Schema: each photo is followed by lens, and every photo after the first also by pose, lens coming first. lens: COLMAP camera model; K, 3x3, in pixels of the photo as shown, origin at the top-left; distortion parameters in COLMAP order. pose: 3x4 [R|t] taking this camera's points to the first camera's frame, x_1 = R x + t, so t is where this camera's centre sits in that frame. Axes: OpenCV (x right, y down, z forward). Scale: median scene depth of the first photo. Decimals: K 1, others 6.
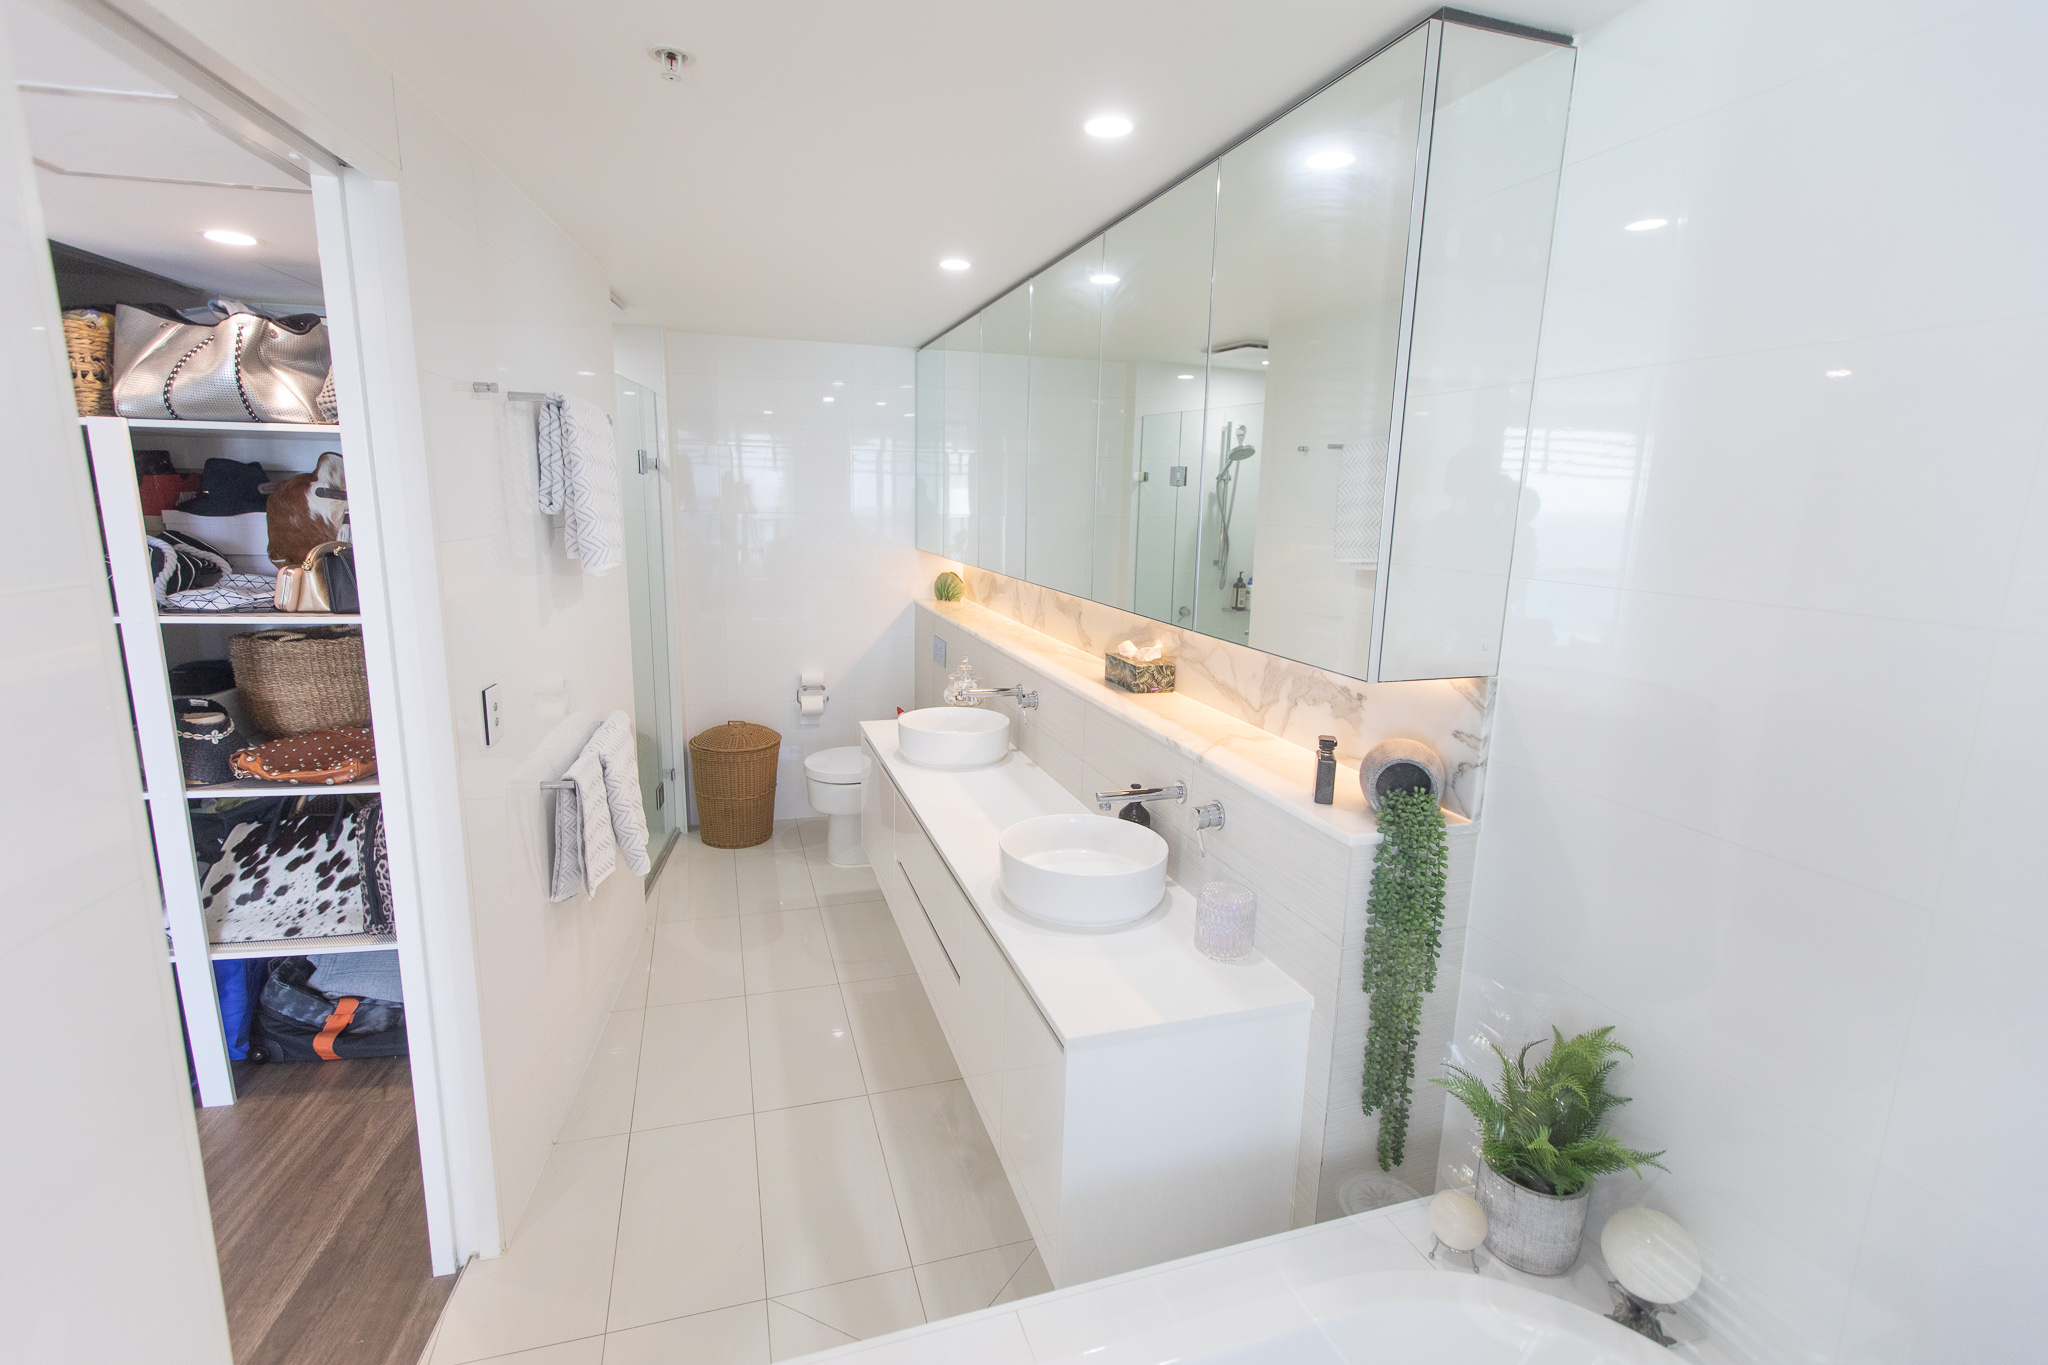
lens RADIAL K [[922.1, 0, 1023.1], [0, 922.1, 685.6], [0, 0, 1]] dist [0.001043, -0.000240]
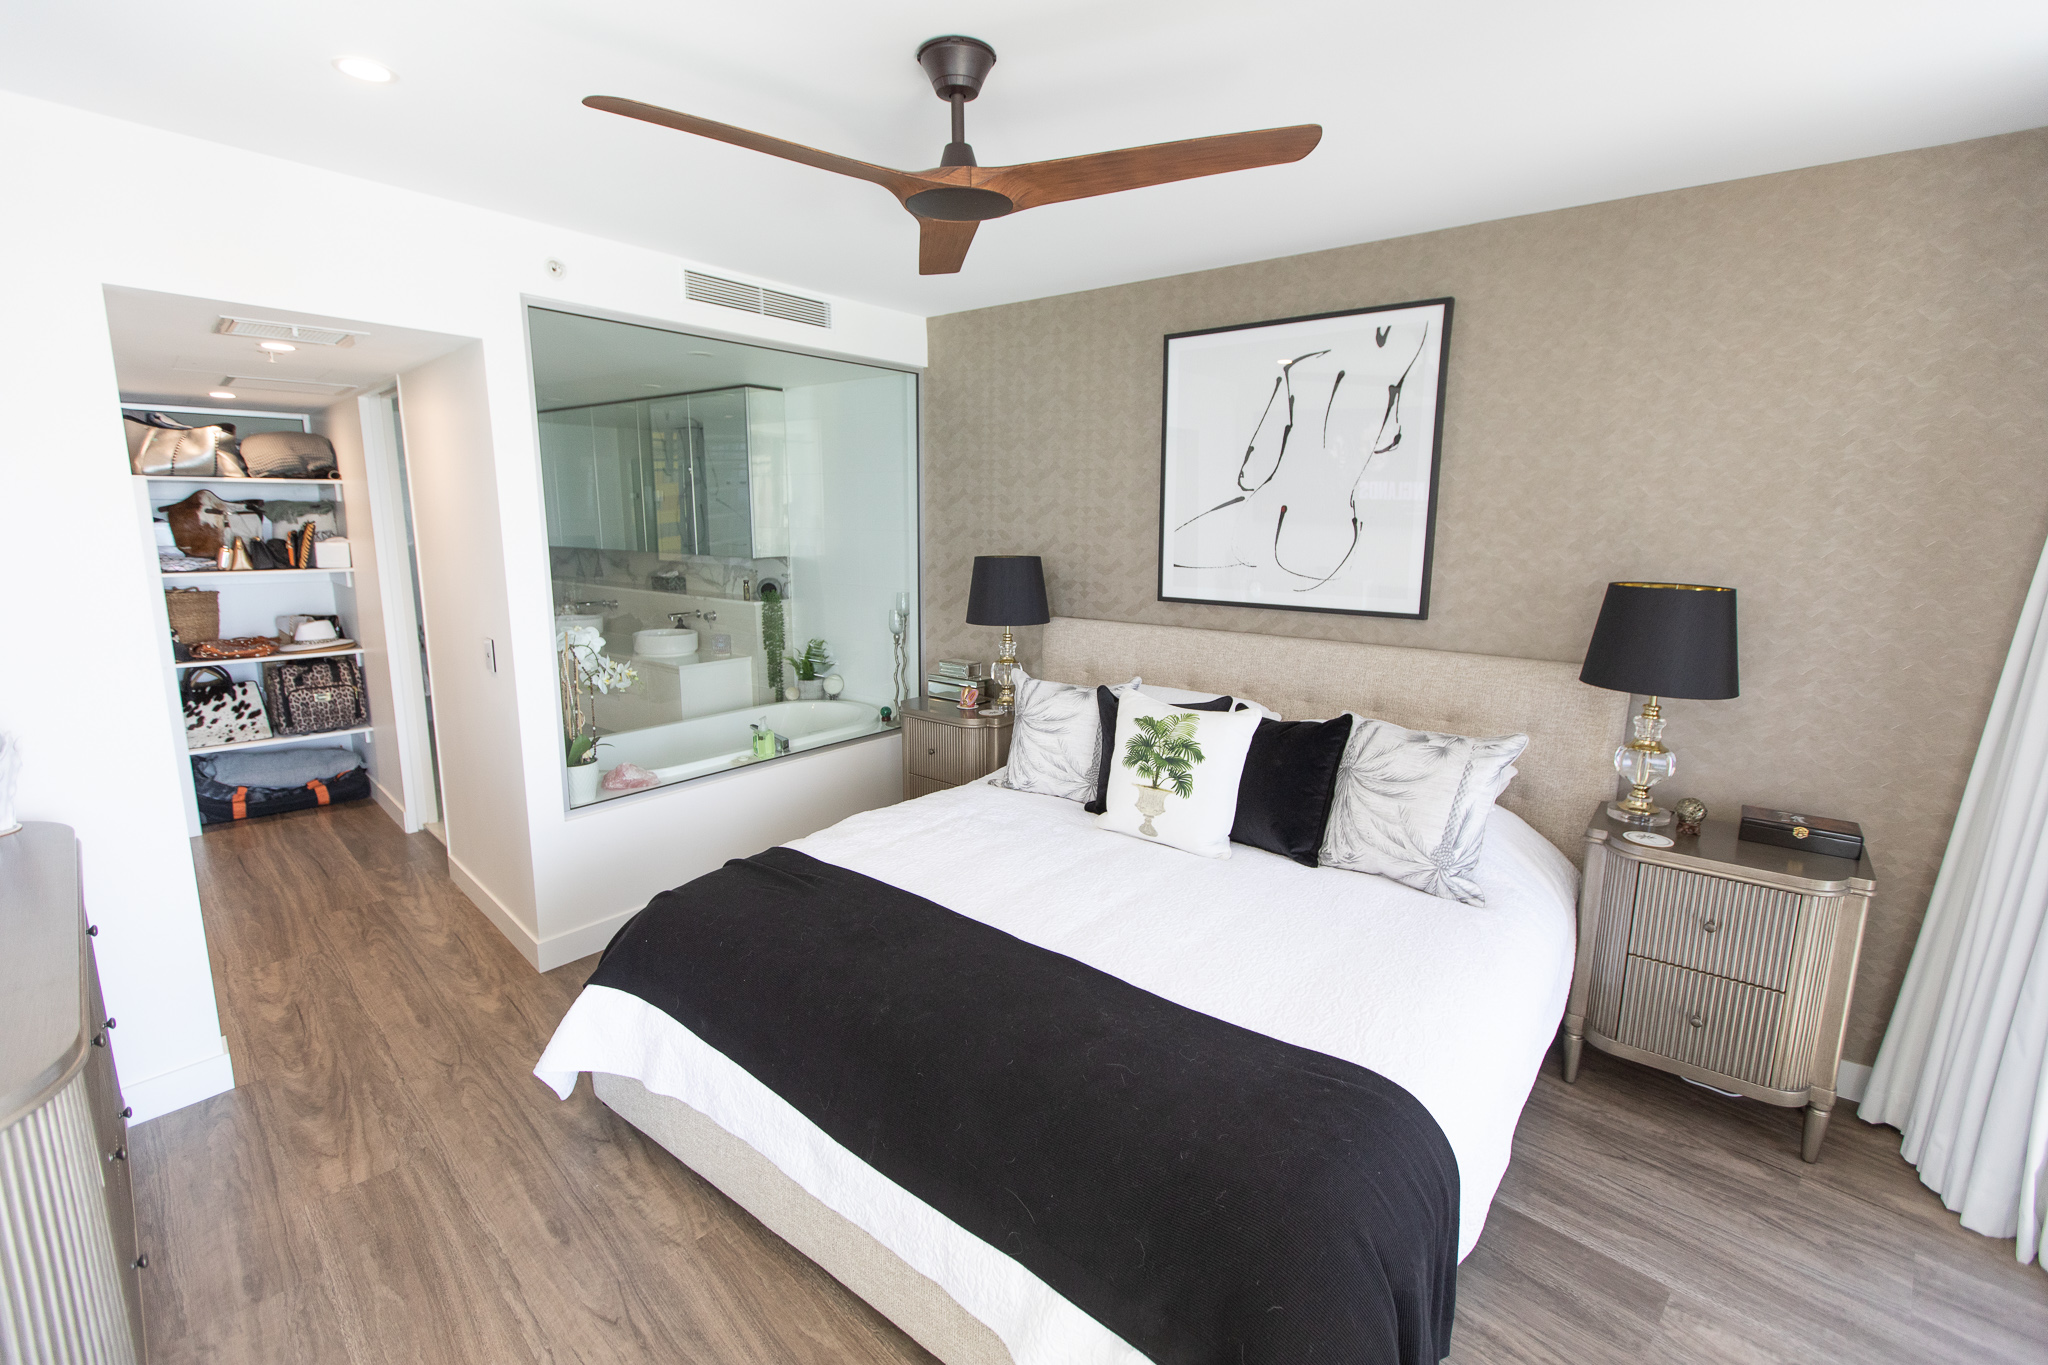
lens RADIAL K [[922.1, 0, 1027.1], [0, 922.1, 683.0], [0, 0, 1]] dist [0.001043, -0.000240]
pose [[0.826386, -0.115848, 0.551059, -0.460030], [0.119601, 0.992390, 0.029271, 0.289099], [-0.550257, 0.041718, 0.833953, -1.505737]]
